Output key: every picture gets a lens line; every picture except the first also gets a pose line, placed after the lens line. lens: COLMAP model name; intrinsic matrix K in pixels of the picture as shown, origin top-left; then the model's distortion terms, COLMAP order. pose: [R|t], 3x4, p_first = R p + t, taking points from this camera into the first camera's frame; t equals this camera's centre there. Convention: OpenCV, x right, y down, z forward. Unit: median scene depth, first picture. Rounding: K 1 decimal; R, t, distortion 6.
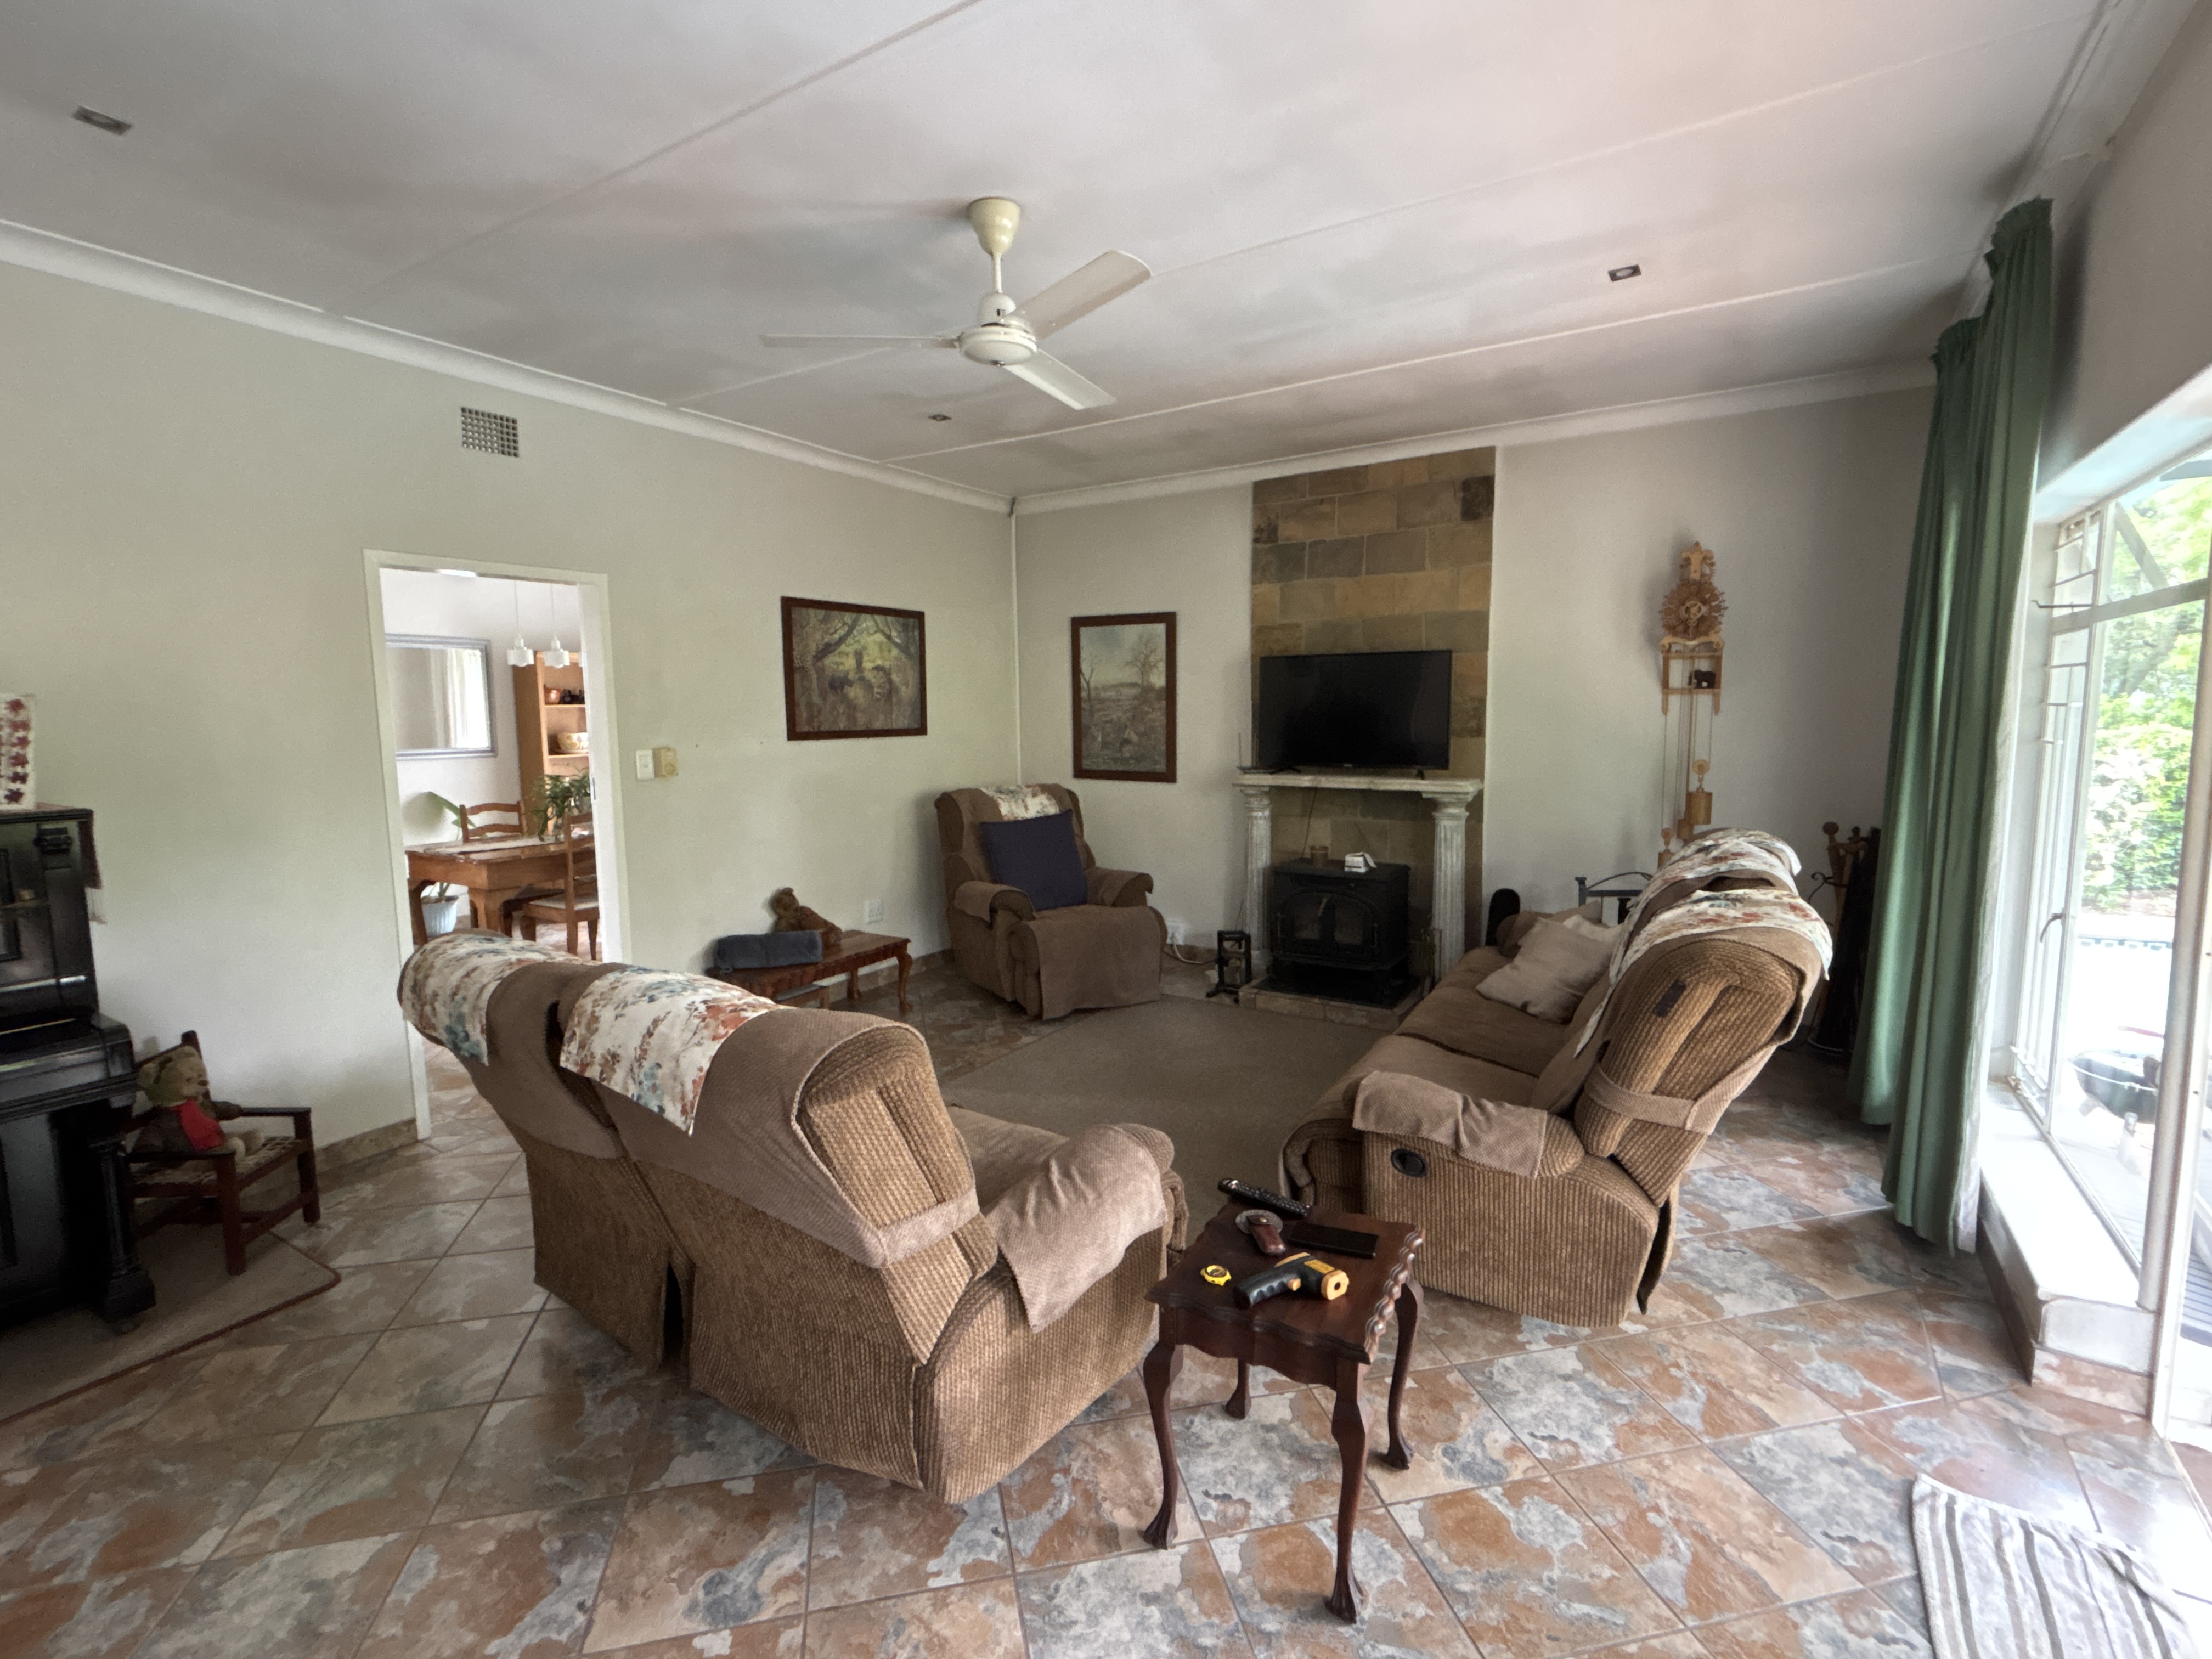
lens RADIAL K [[1030.3, 0, 1090.1], [0, 1030.3, 828.2], [0, 0, 1]] dist [0.025929, -0.010973]
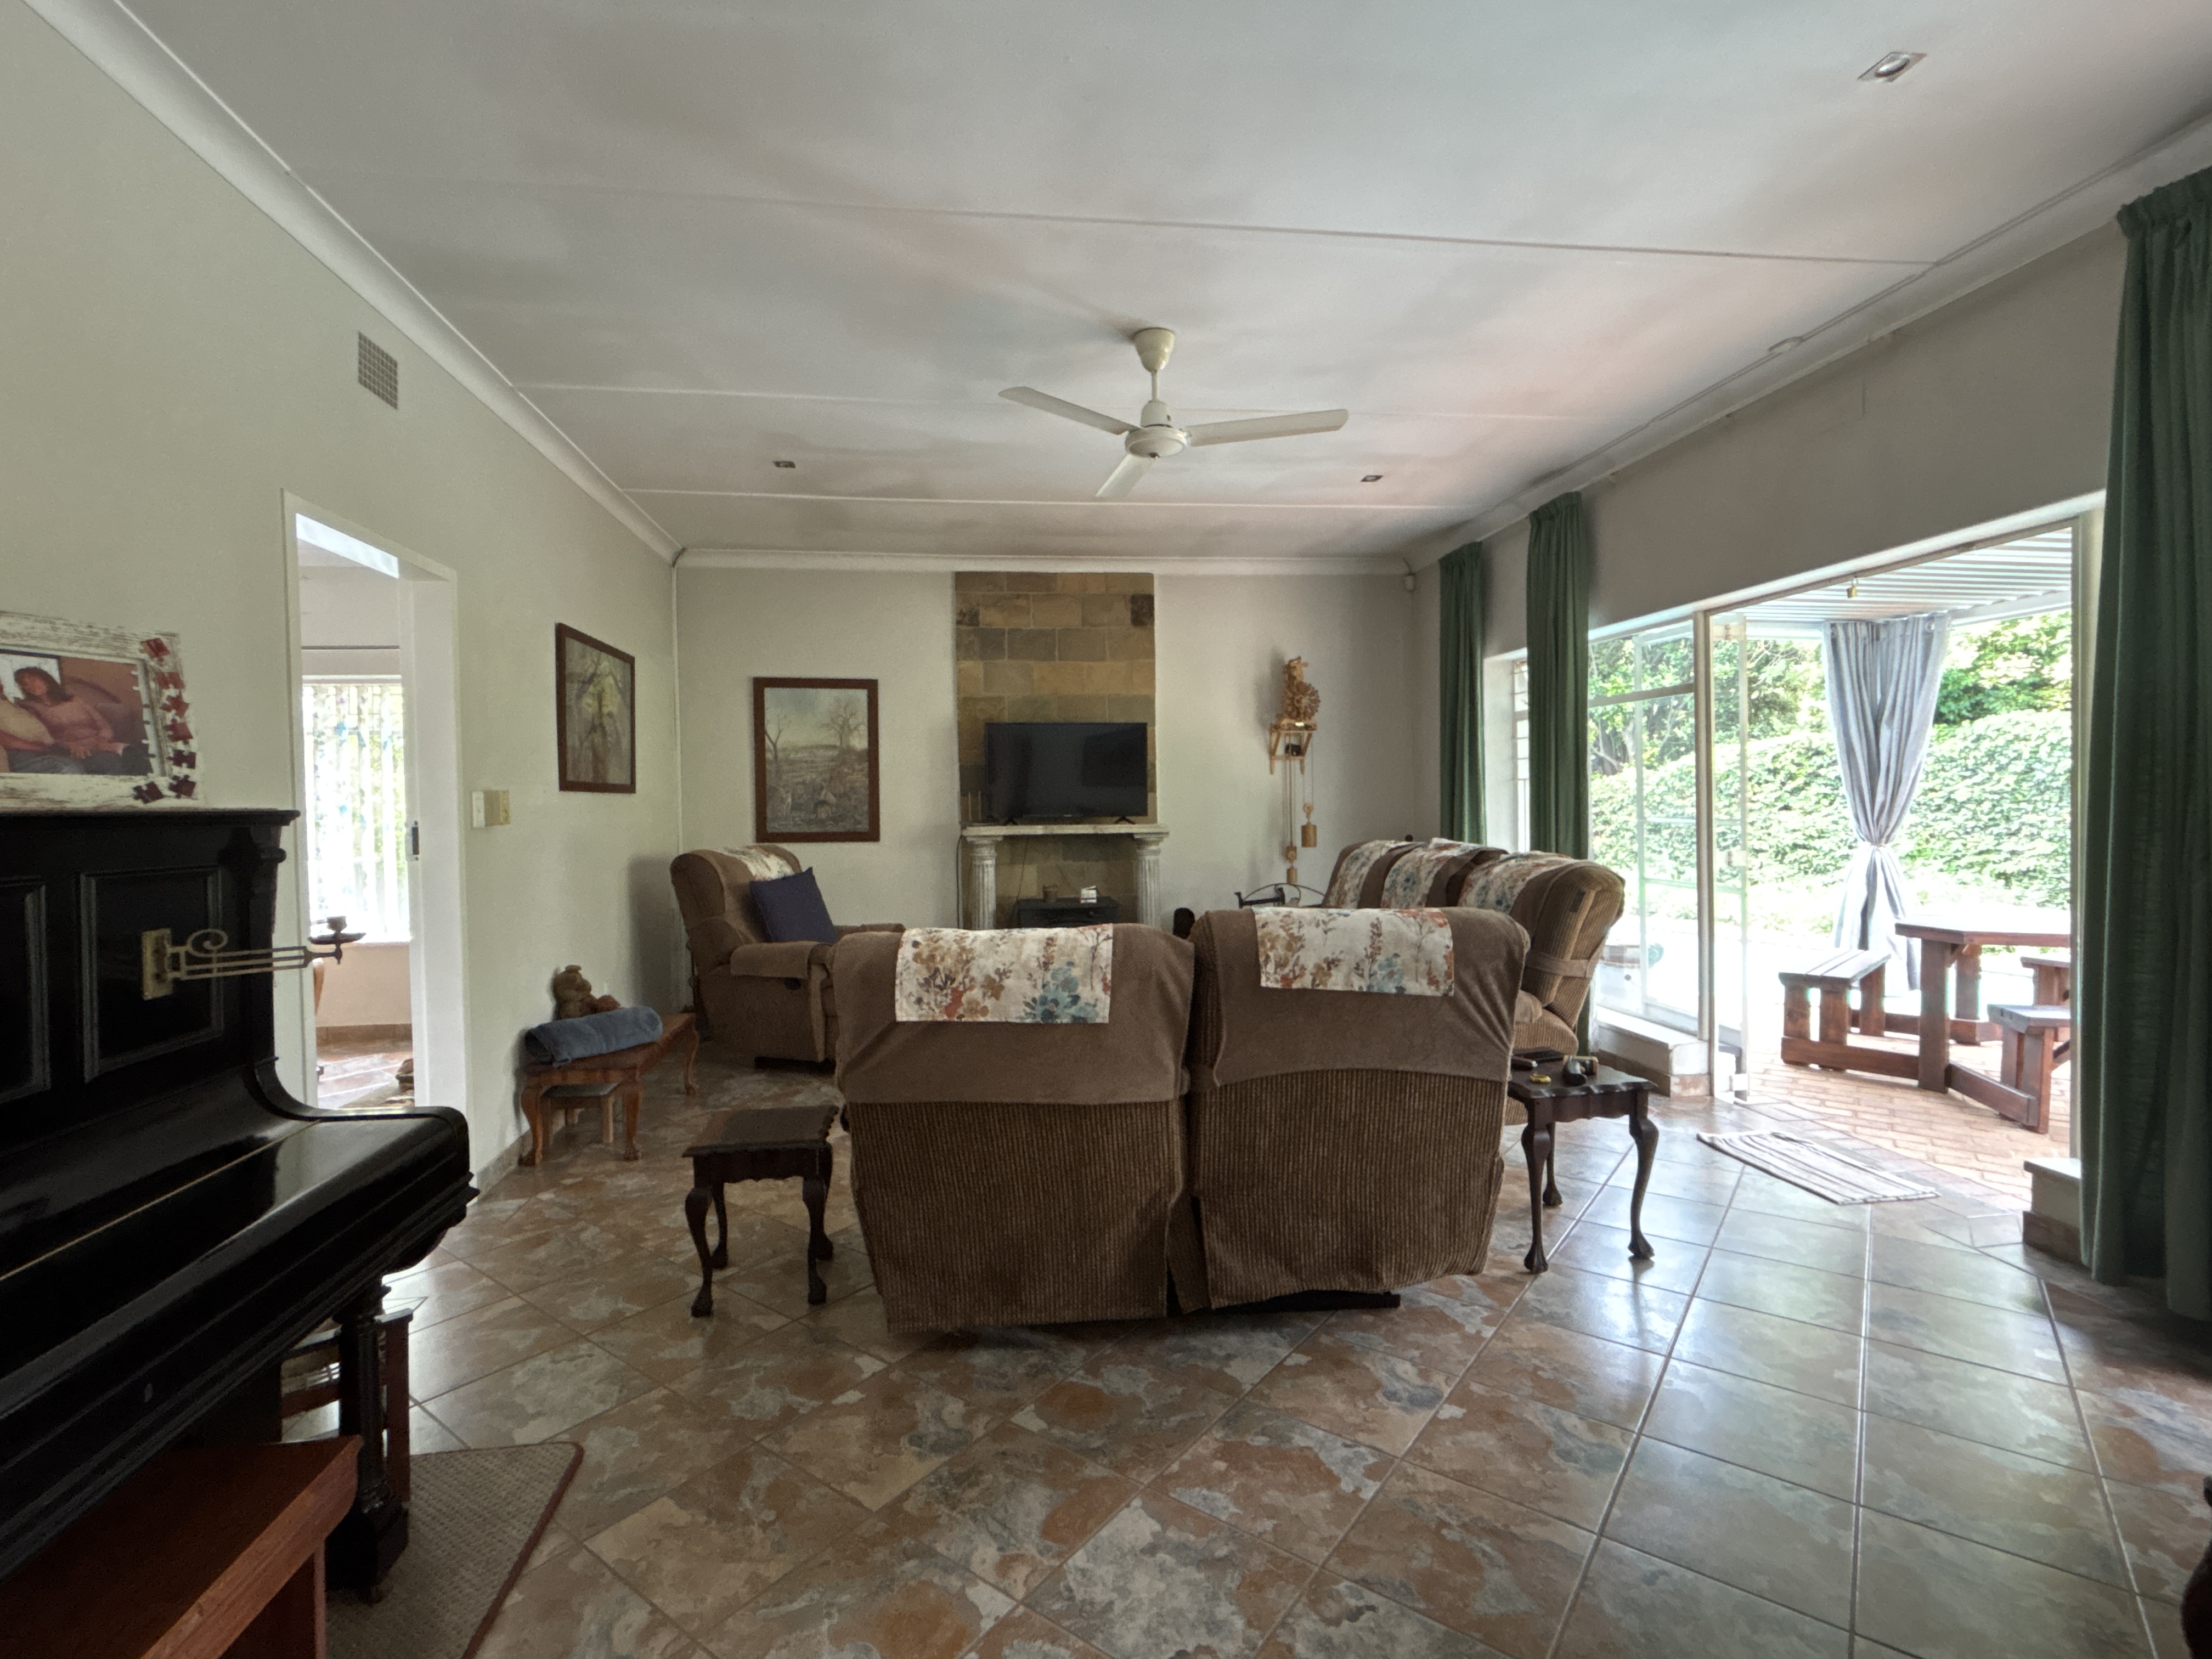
lens RADIAL K [[1030.3, 0, 1090.1], [0, 1030.3, 828.2], [0, 0, 1]] dist [0.025929, -0.010973]
pose [[0.762434, -0.015663, 0.646876, -0.512450], [0.082120, 0.993966, -0.072723, 0.043435], [-0.641834, 0.108568, 0.759119, 0.082515]]
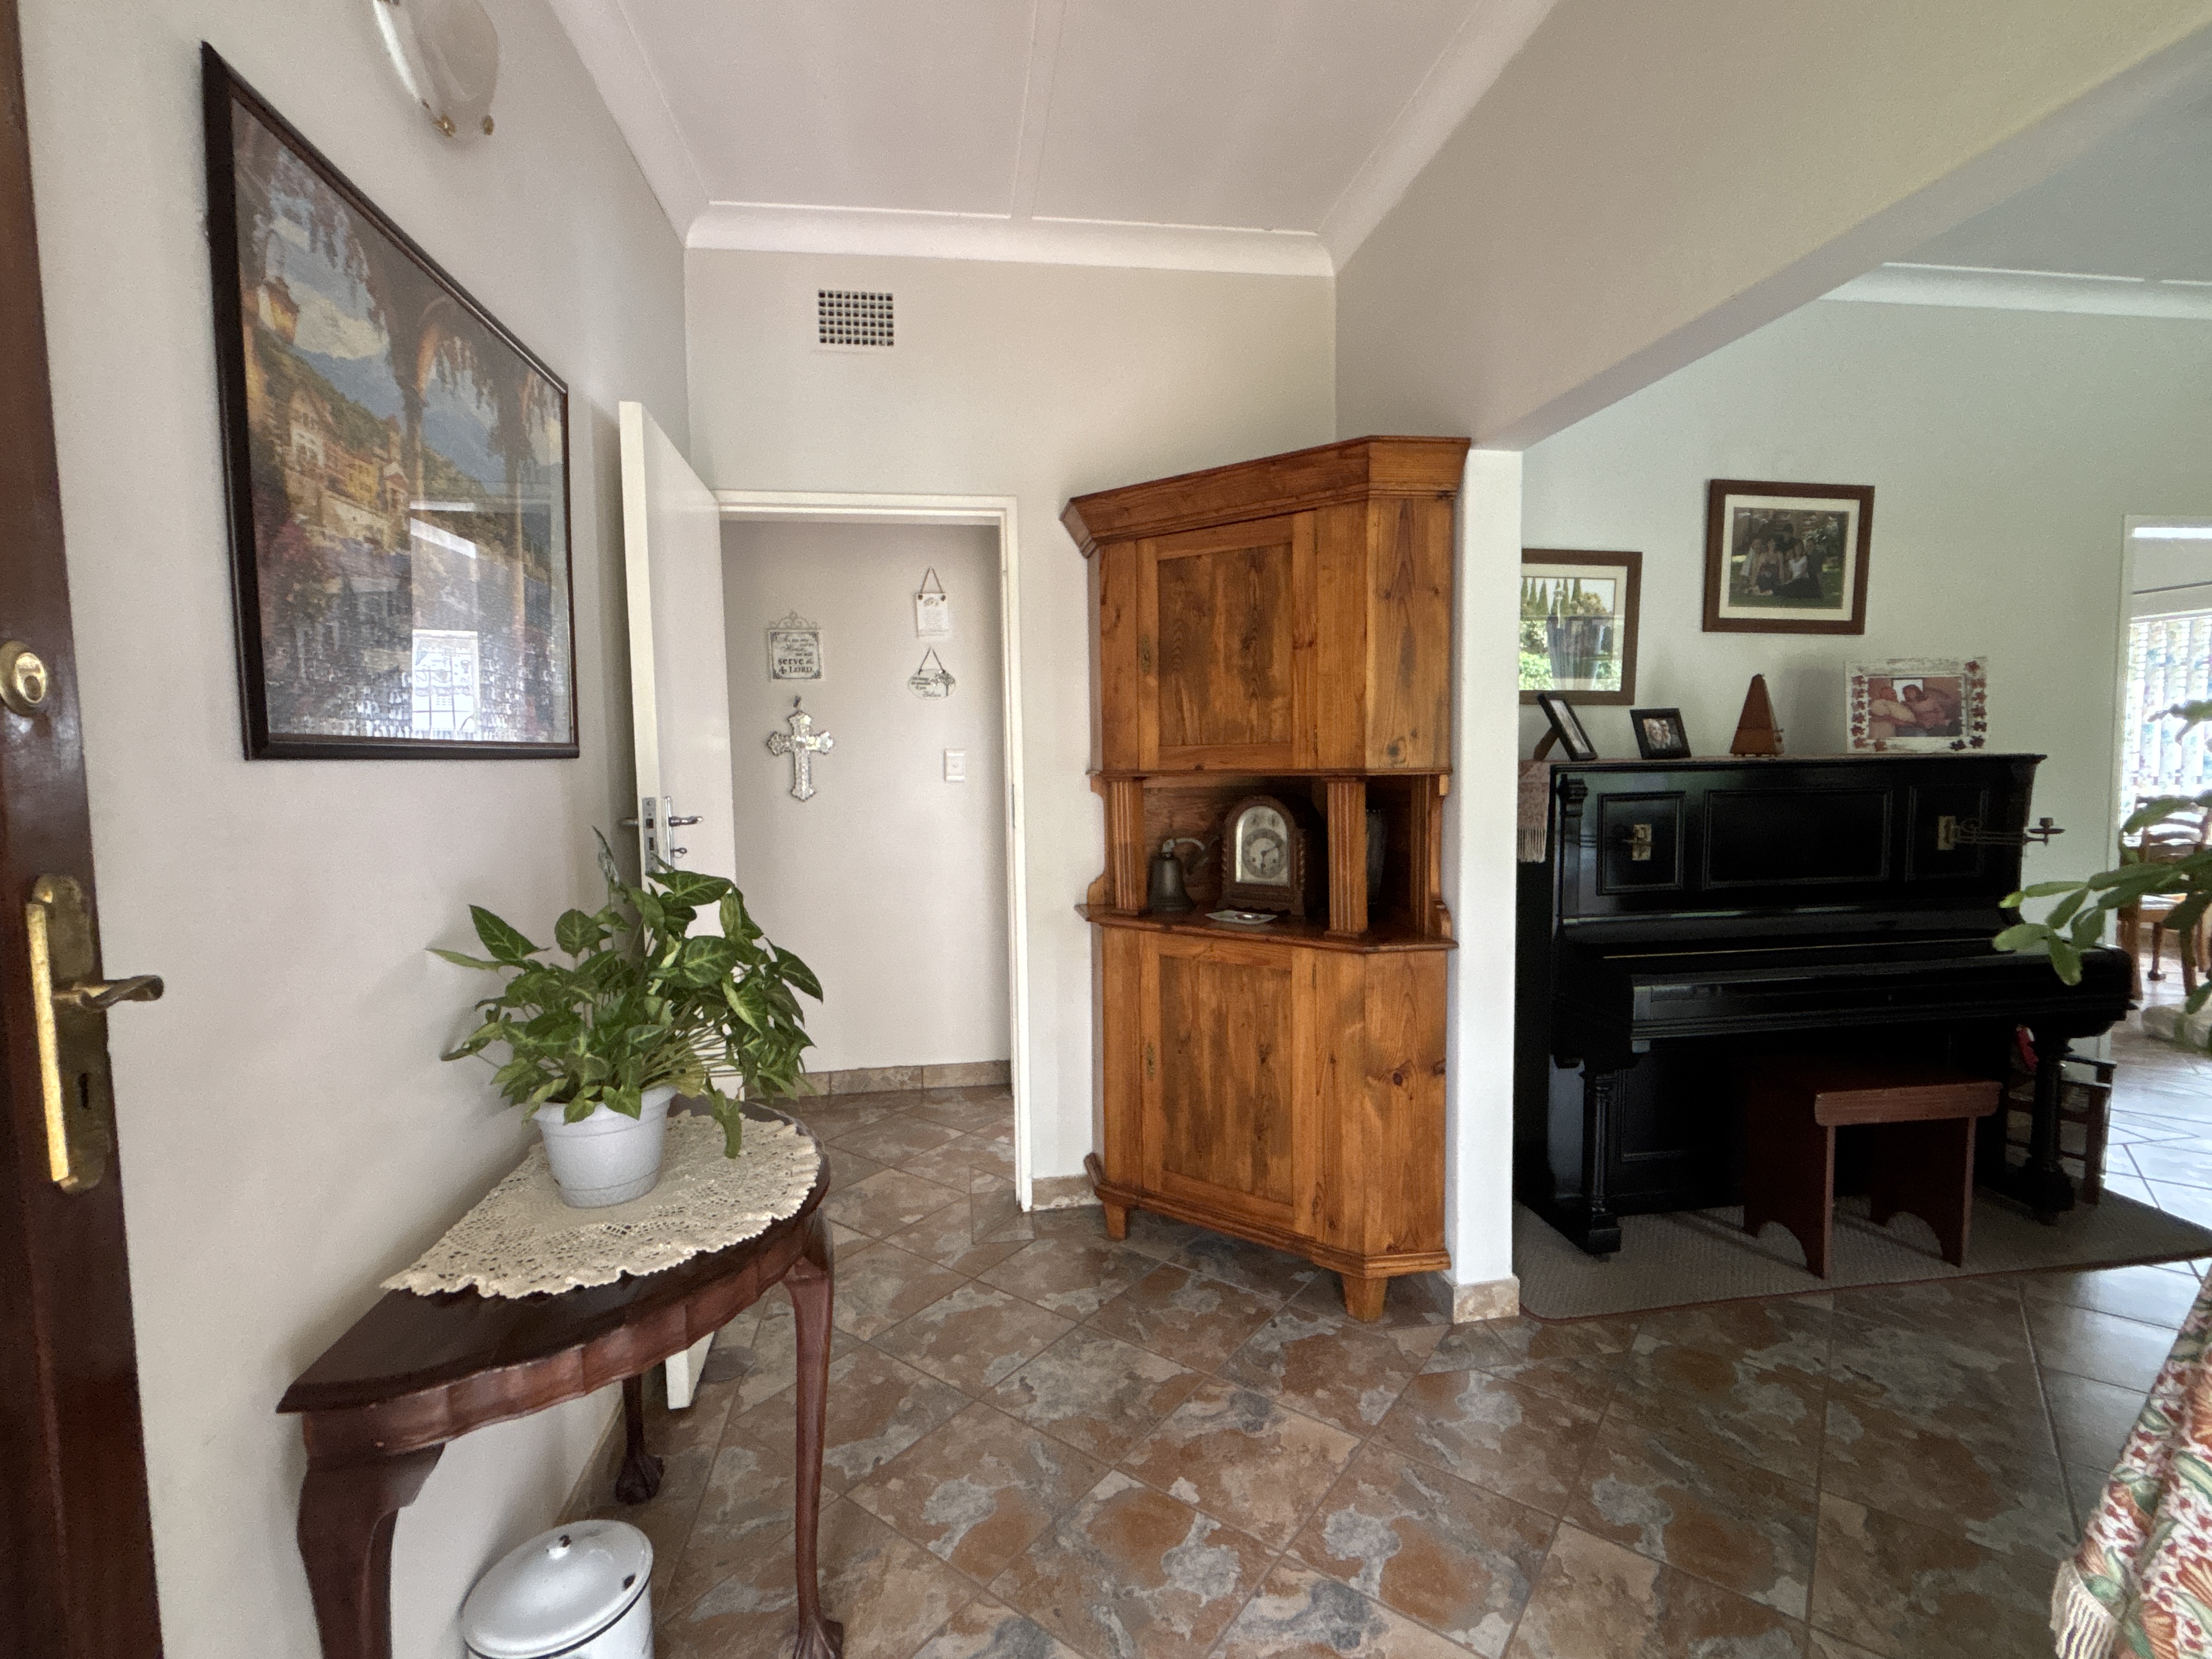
lens RADIAL K [[1030.3, 0, 1090.1], [0, 1030.3, 828.2], [0, 0, 1]] dist [0.025929, -0.010973]
pose [[0.654913, 0.052534, -0.753876, -0.397059], [-0.071159, 0.997435, 0.007689, 0.065312], [0.752347, 0.048609, 0.656971, -0.267670]]
